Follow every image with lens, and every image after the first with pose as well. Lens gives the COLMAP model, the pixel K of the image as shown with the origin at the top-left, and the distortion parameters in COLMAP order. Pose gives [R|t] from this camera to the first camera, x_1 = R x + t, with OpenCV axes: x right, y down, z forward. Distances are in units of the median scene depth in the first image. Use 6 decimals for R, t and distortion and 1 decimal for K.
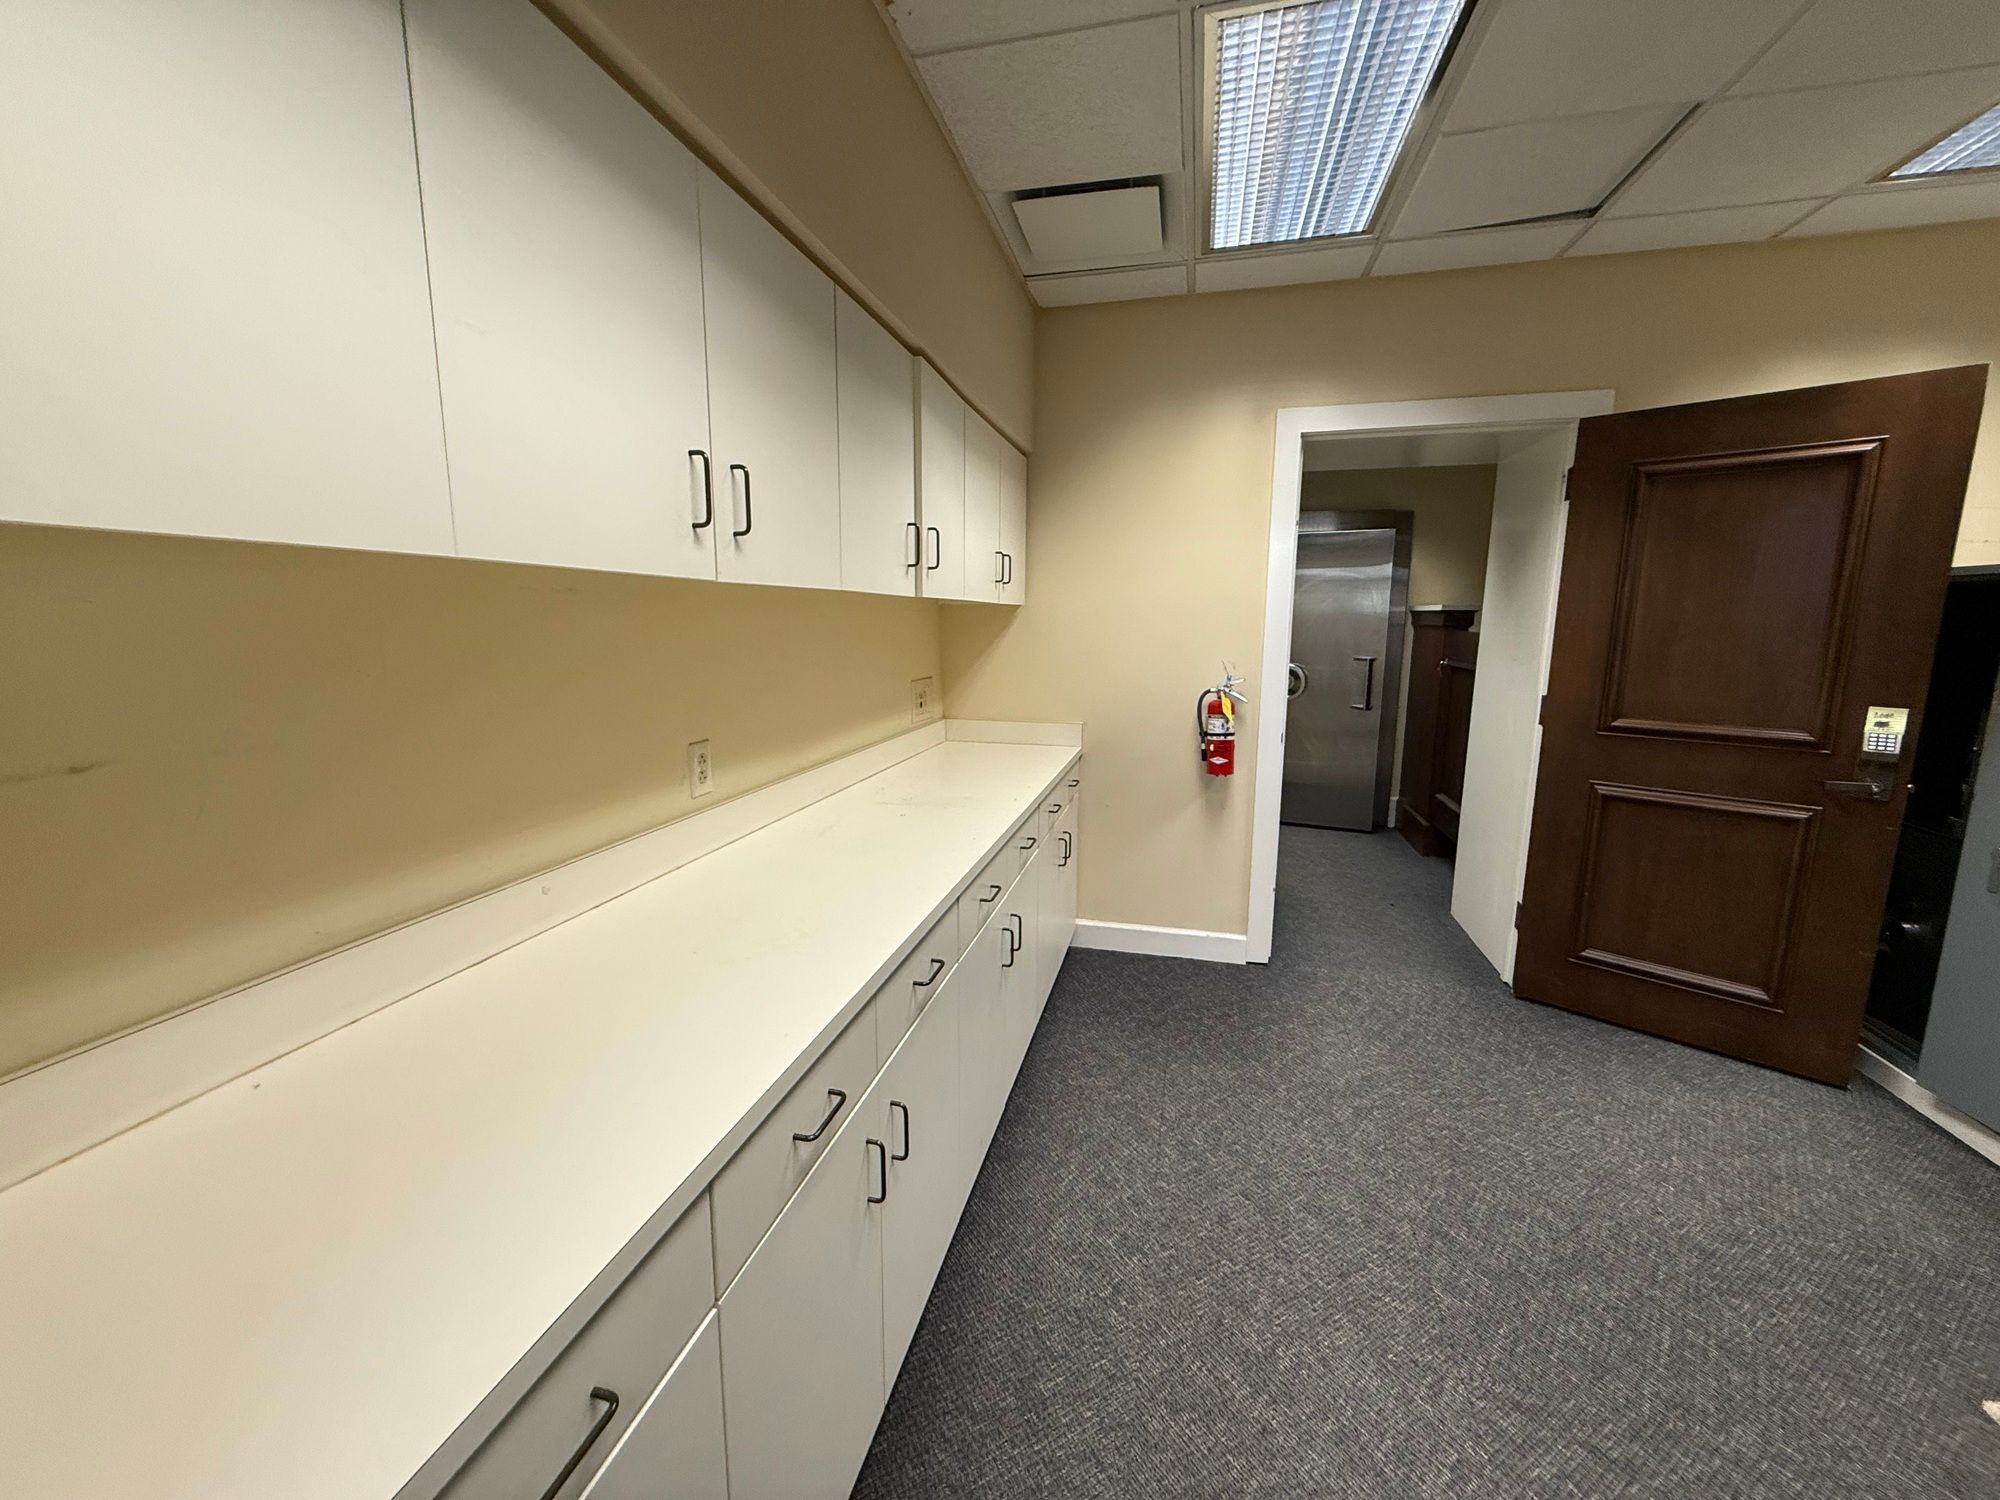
lens RADIAL K [[796.9, 0, 989.4], [0, 796.9, 745.5], [0, 0, 1]] dist [-0.001323, -0.000052]
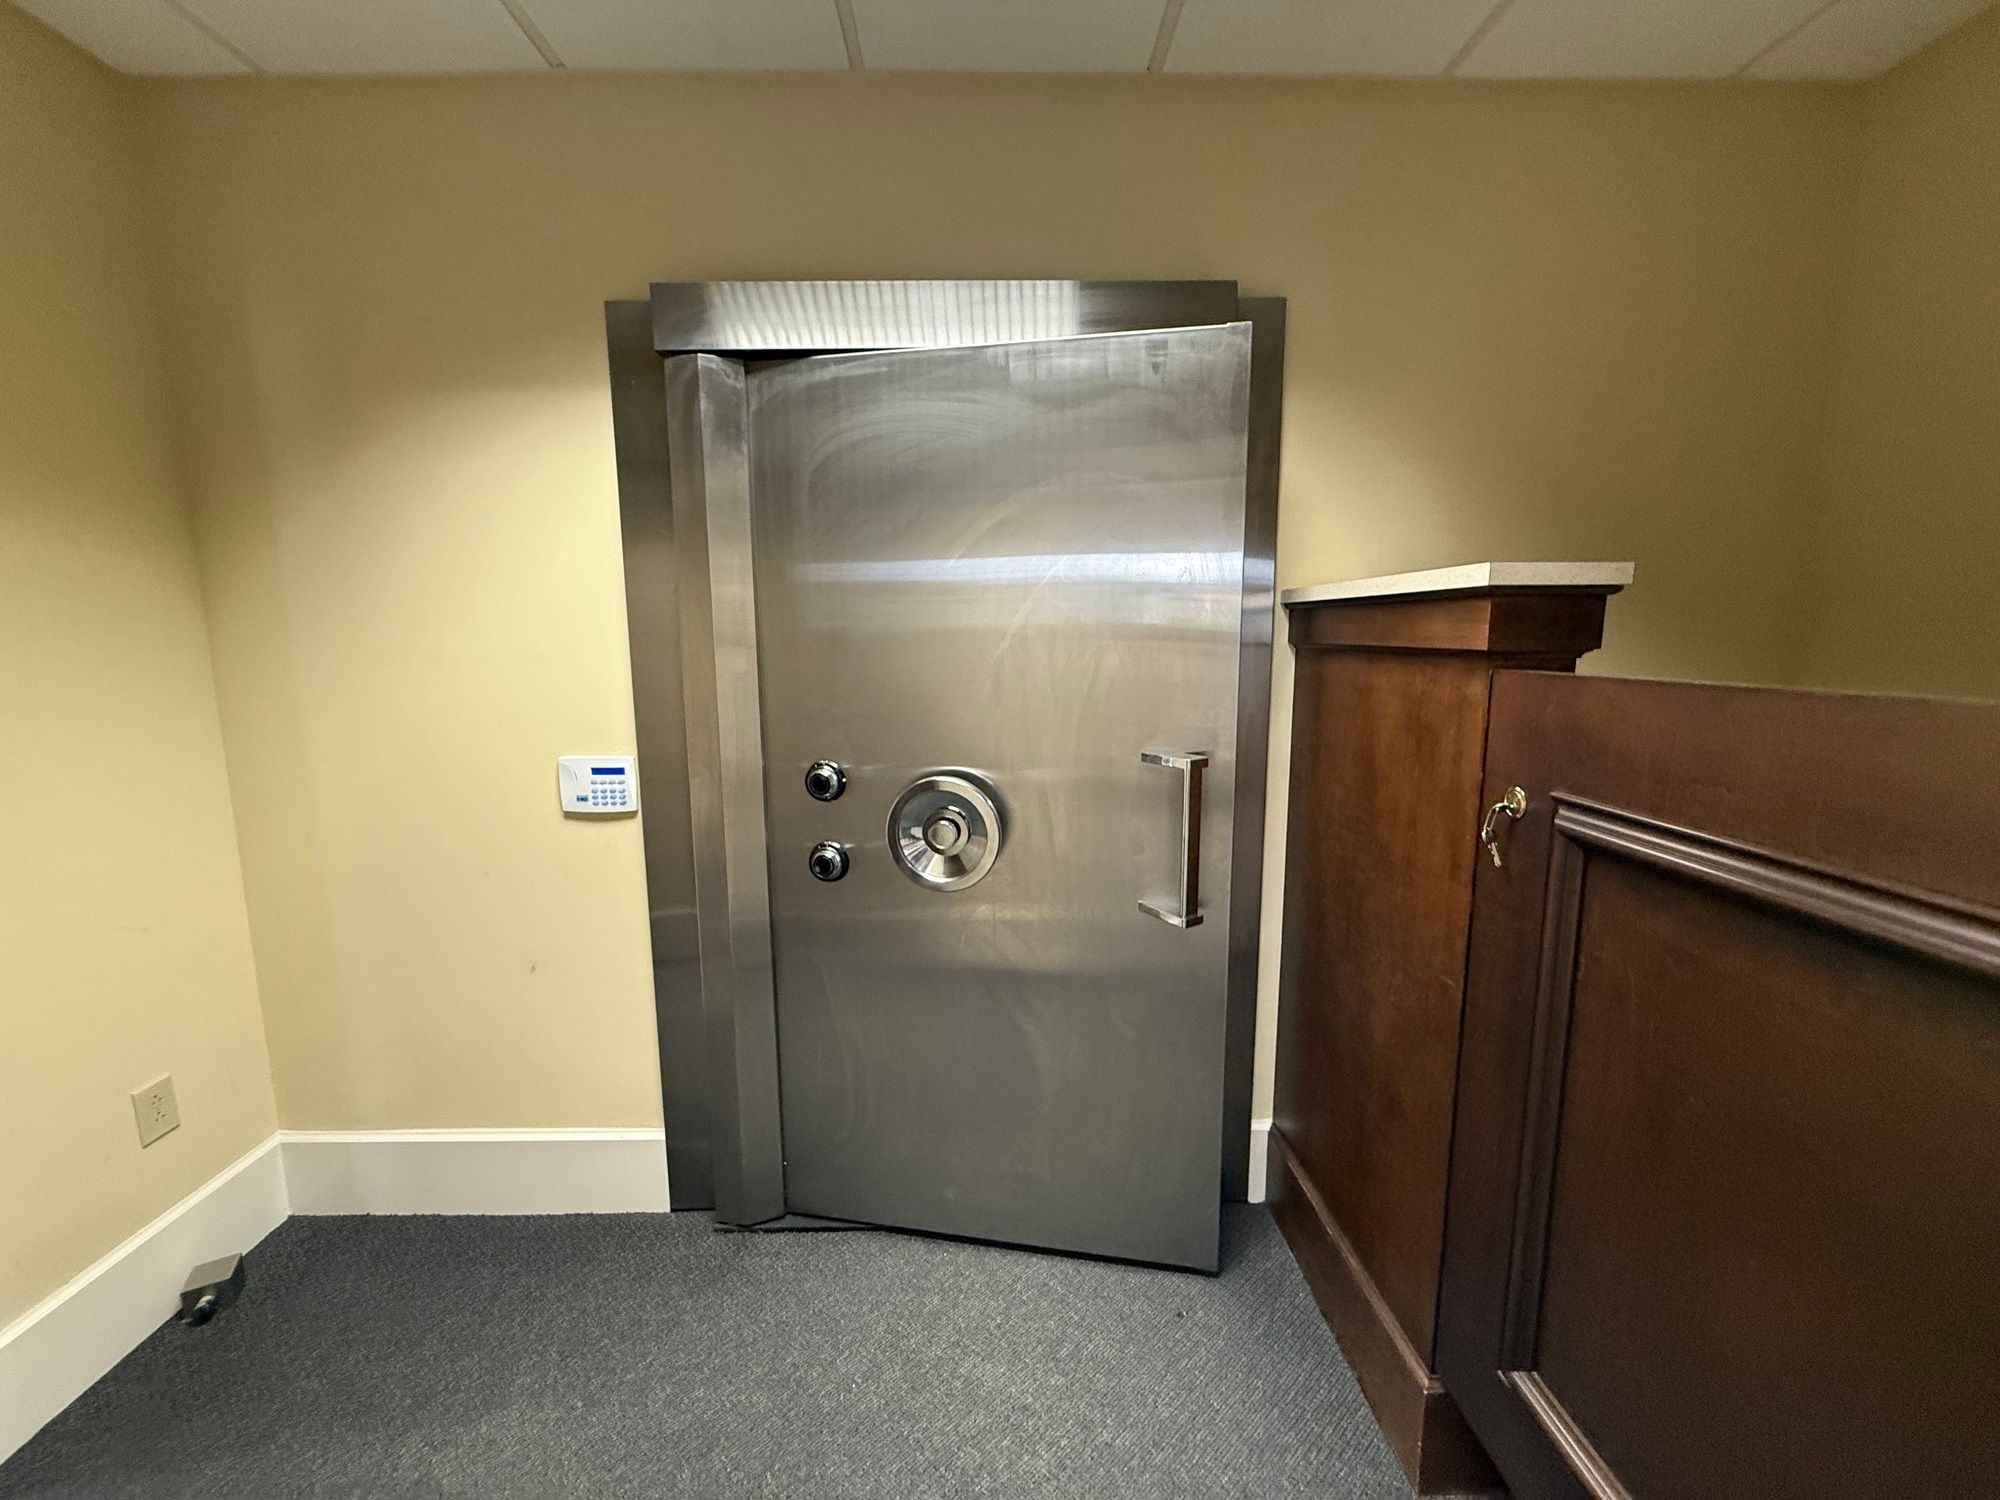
lens RADIAL K [[796.9, 0, 1003.9], [0, 796.9, 754.0], [0, 0, 1]] dist [-0.001323, -0.000052]
pose [[0.968071, -0.038267, 0.247739, 0.325852], [0.041342, 0.999119, -0.007220, -0.108446], [-0.247244, 0.017231, 0.968800, 0.706328]]
